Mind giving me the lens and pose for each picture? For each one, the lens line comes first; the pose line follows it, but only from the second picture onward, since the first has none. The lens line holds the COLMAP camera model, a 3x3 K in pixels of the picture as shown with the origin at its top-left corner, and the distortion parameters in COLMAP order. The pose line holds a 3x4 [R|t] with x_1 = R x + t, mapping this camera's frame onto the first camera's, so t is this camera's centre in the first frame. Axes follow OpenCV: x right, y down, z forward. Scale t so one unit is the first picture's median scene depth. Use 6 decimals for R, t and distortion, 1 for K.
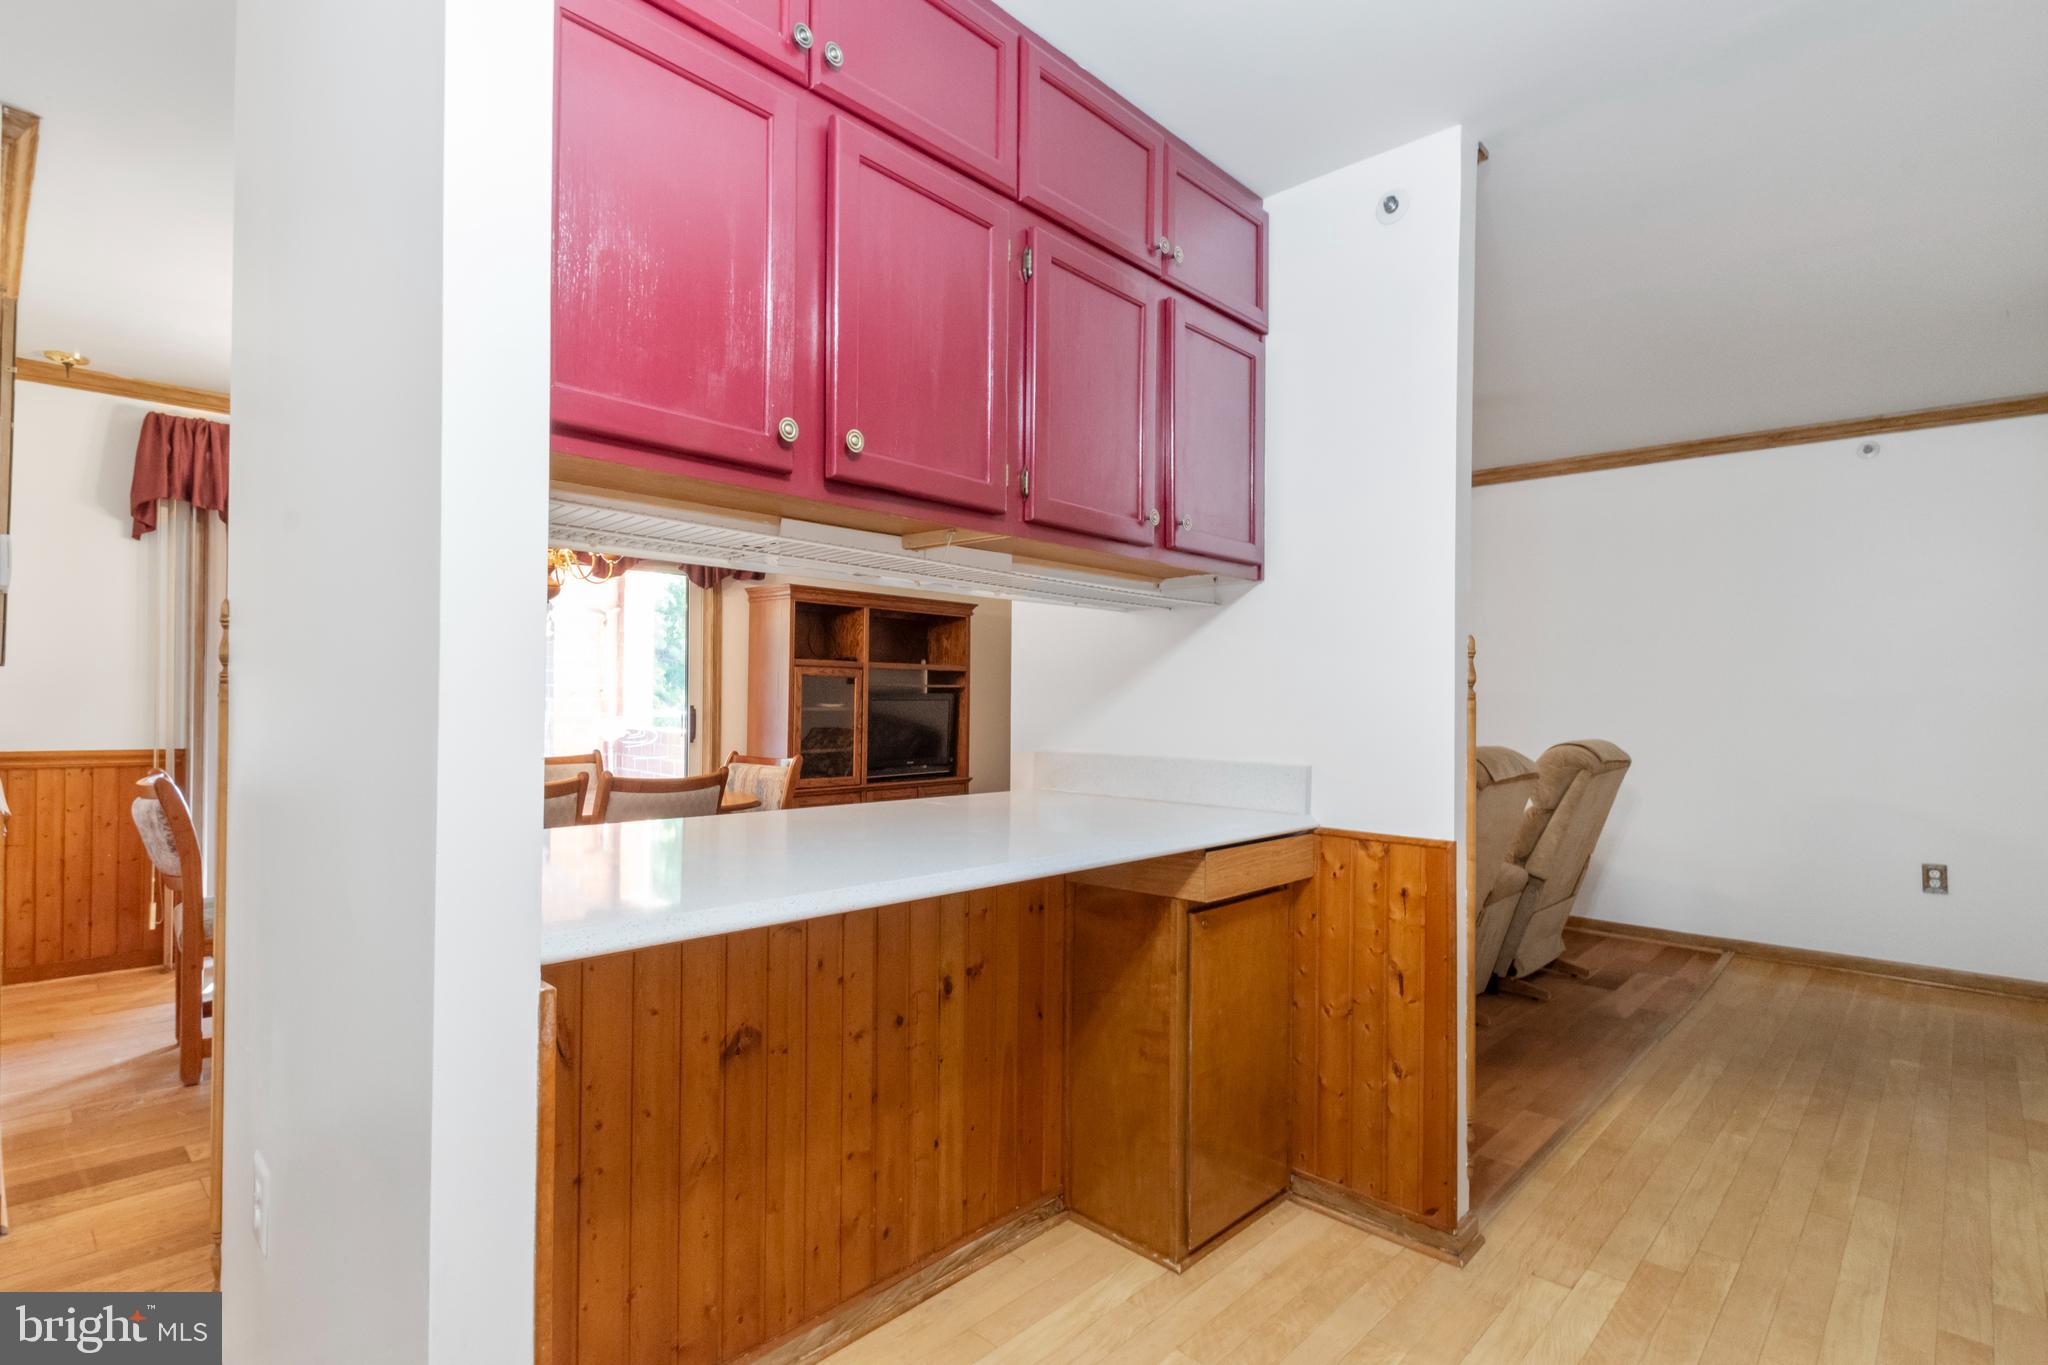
lens RADIAL K [[1011.1, 0, 1014.9], [0, 1011.1, 690.9], [0, 0, 1]] dist [-0.000430, -0.001252]
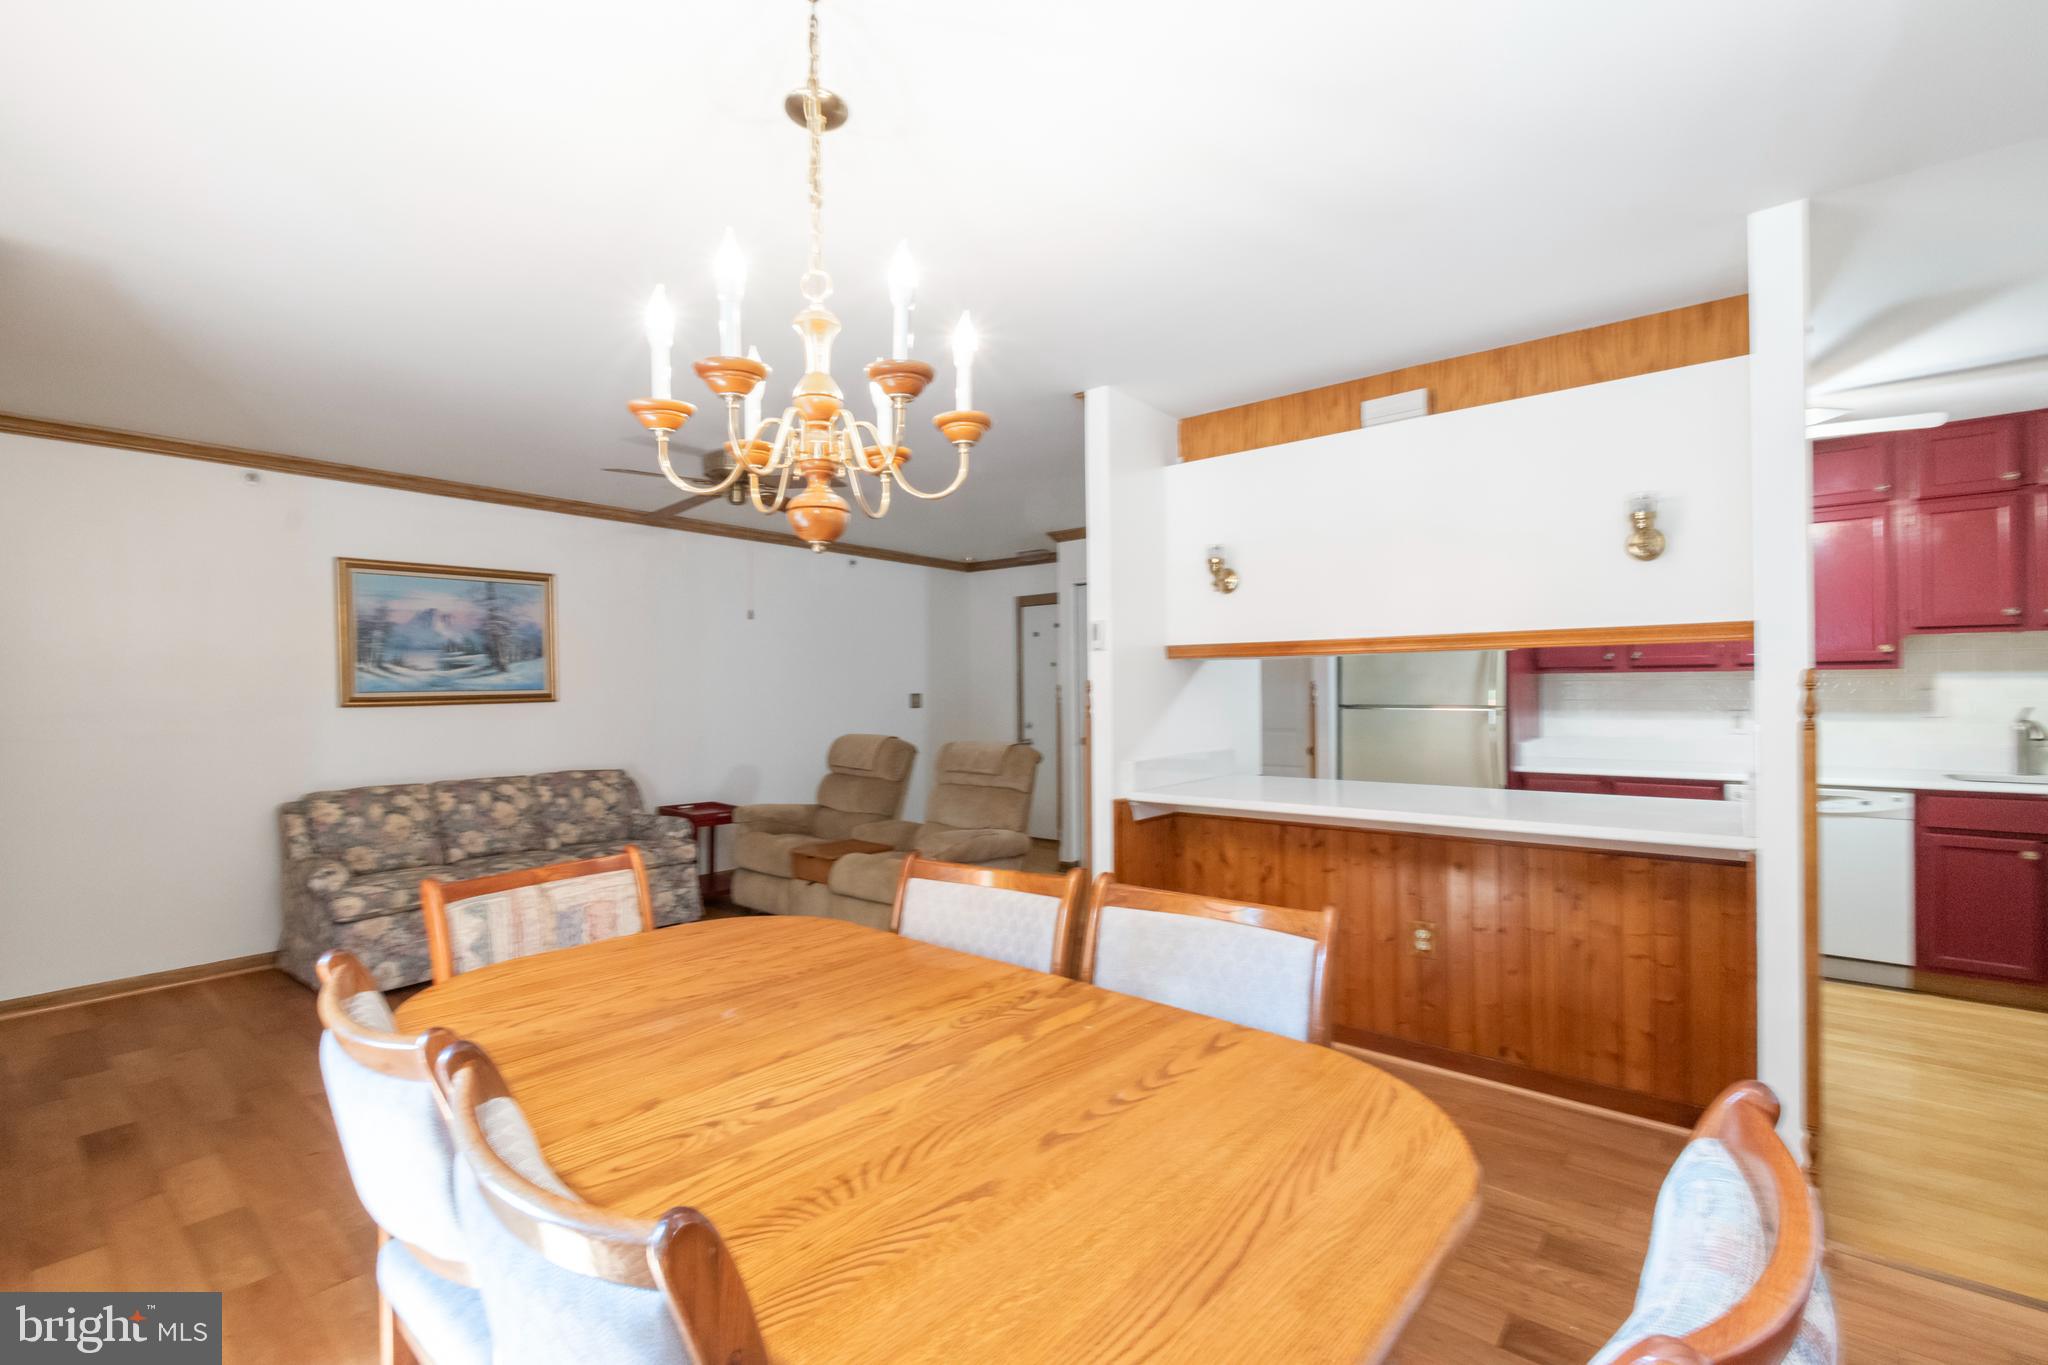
lens RADIAL K [[887.8, 0, 998.8], [0, 887.8, 693.8], [0, 0, 1]] dist [0.003405, -0.000513]
pose [[-0.057099, -0.014386, 0.998265, -0.801787], [0.002062, 0.999892, 0.014527, -0.031391], [-0.998366, 0.002888, -0.057064, 0.906967]]
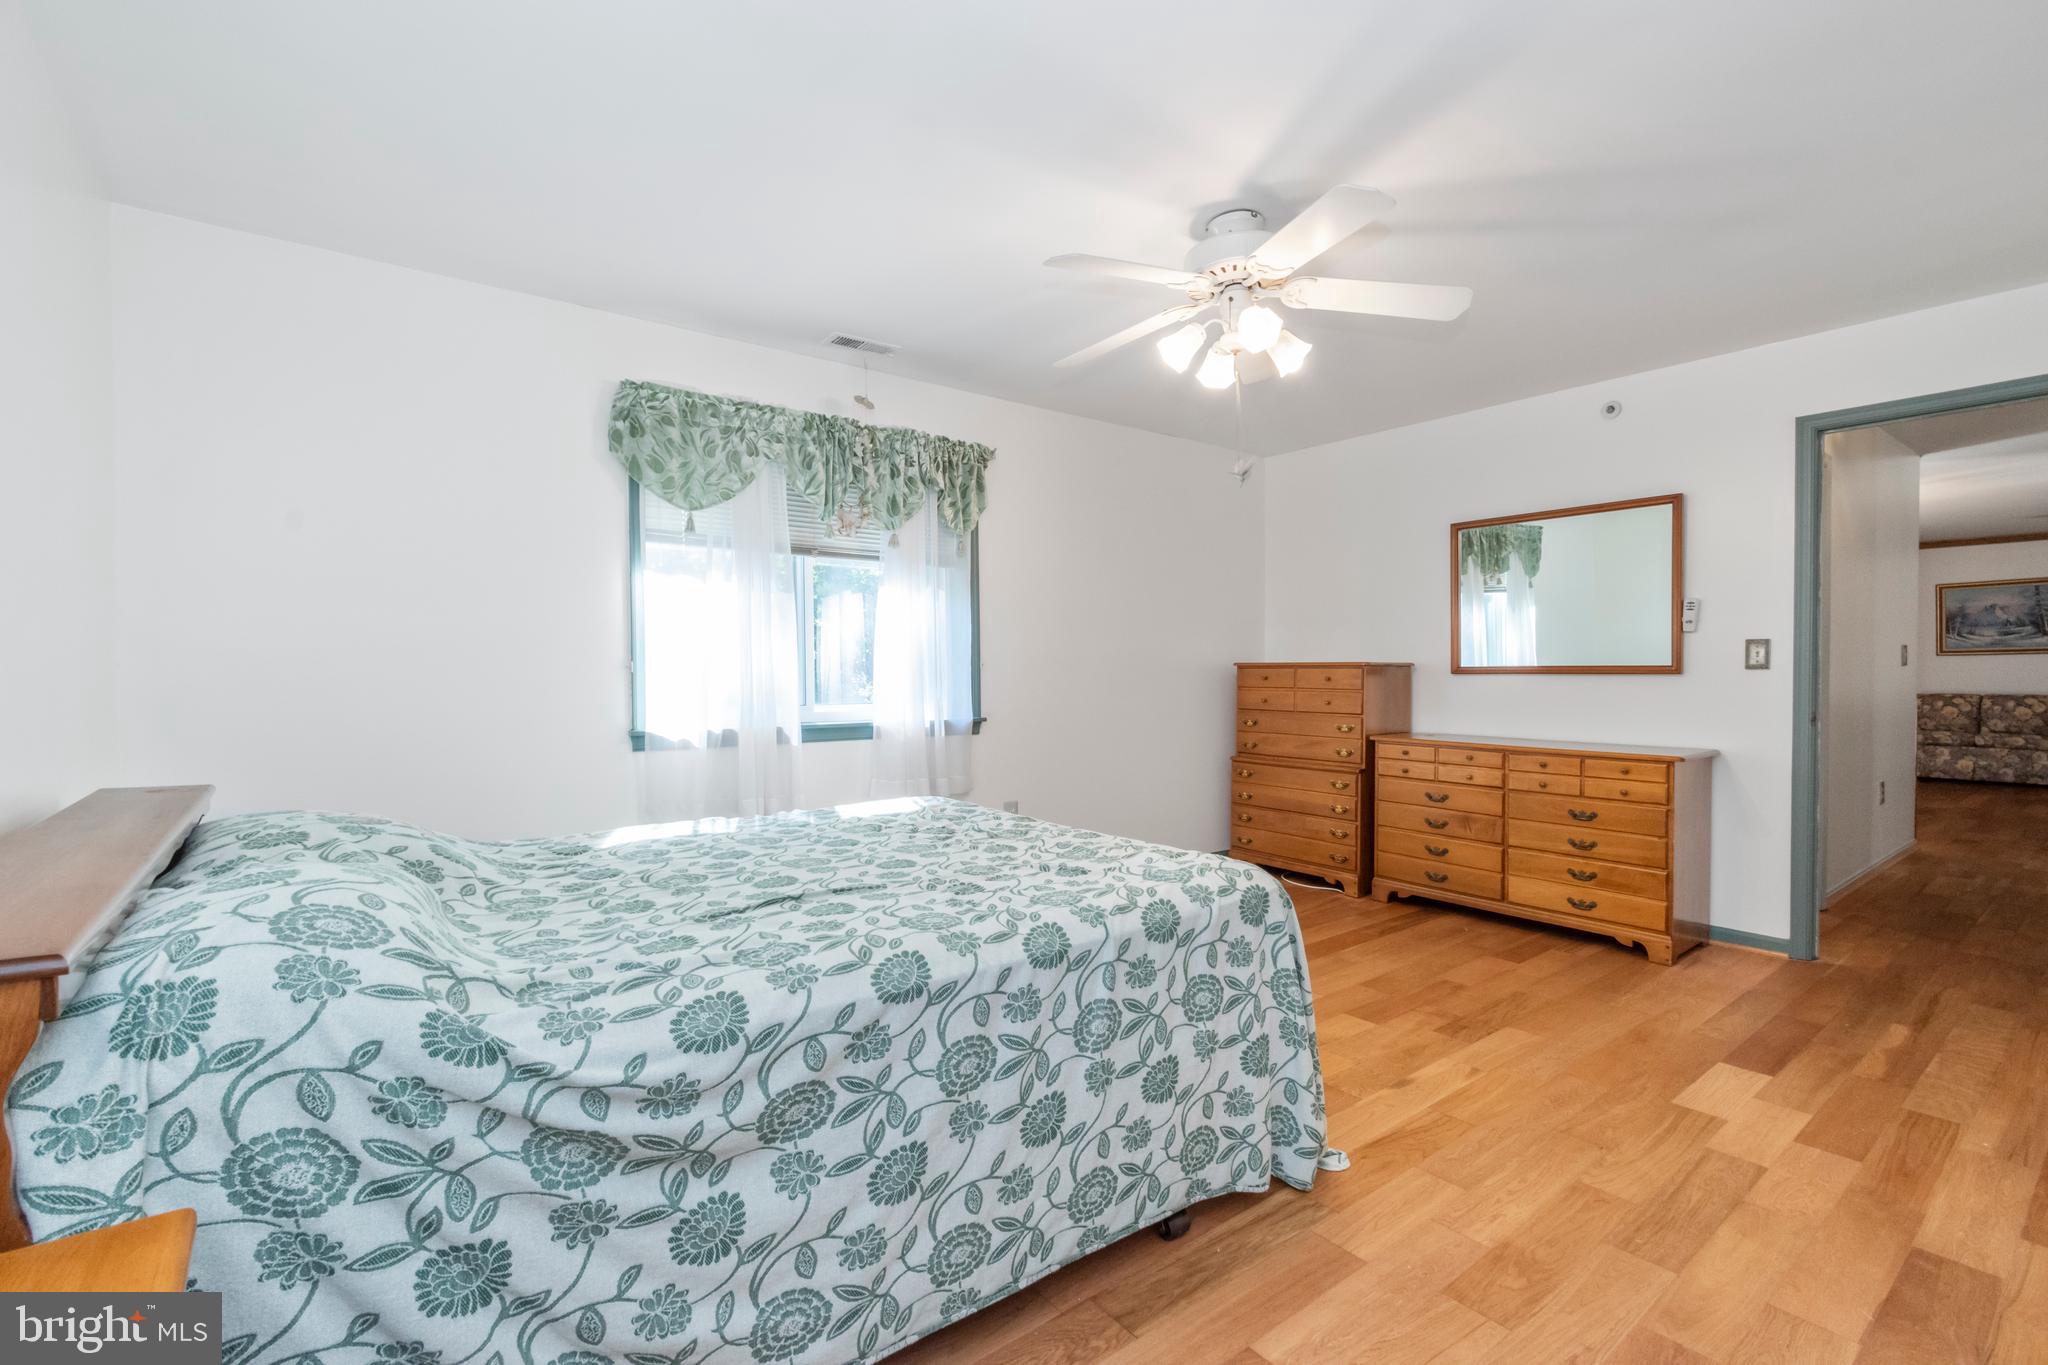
lens RADIAL K [[901.5, 0, 1024.0], [0, 901.5, 682.5], [0, 0, 1]] dist [0.001029, 0.000037]
pose [[0.988204, -0.011916, -0.152677, -1.641738], [0.015186, 0.999679, 0.020266, -0.014099], [0.152387, -0.022345, 0.988068, -1.005812]]
